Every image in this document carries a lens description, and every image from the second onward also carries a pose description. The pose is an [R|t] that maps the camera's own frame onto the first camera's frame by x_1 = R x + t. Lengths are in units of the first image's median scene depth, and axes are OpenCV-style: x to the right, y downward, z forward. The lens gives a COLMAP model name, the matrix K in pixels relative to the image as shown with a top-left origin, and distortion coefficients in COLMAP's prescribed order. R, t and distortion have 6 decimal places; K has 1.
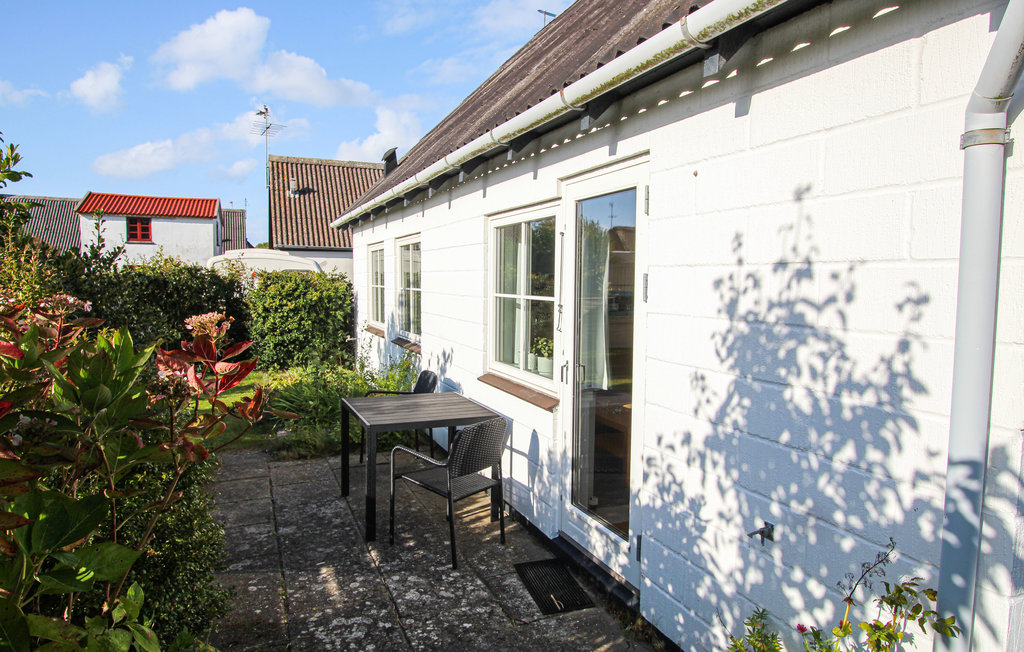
lens RADIAL K [[639.0, 0, 503.0], [0, 639.0, 322.8], [0, 0, 1]] dist [-0.000550, -0.000093]
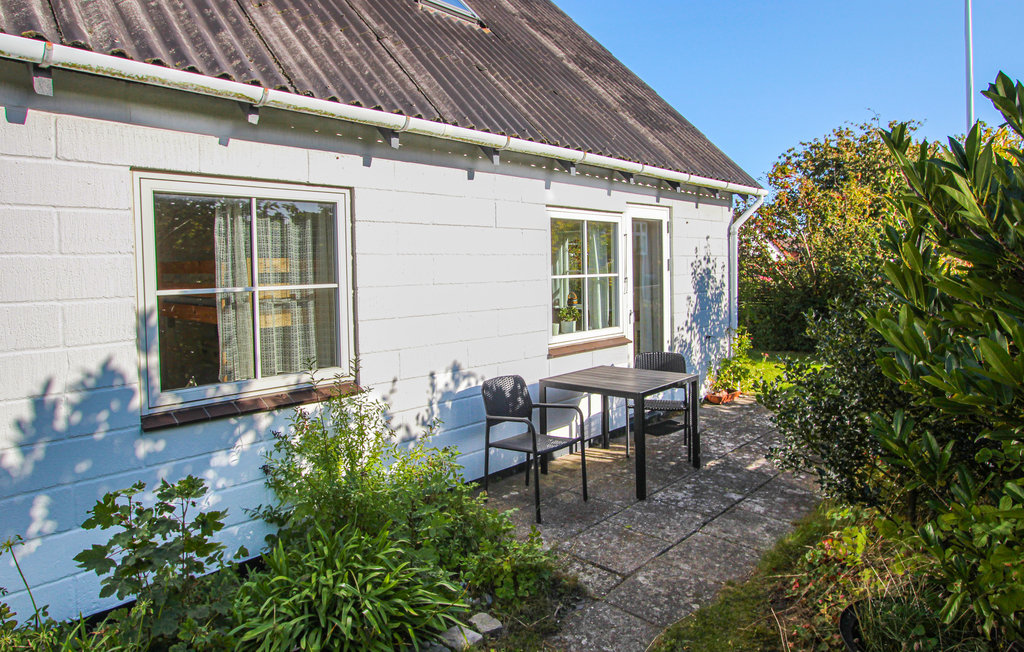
lens RADIAL K [[639.0, 0, 503.0], [0, 639.0, 322.8], [0, 0, 1]] dist [-0.000550, -0.000093]
pose [[-0.429976, -0.069996, 0.900123, -1.202675], [0.078932, 0.990258, 0.114710, -0.124517], [-0.899383, 0.120371, -0.420262, 1.902741]]
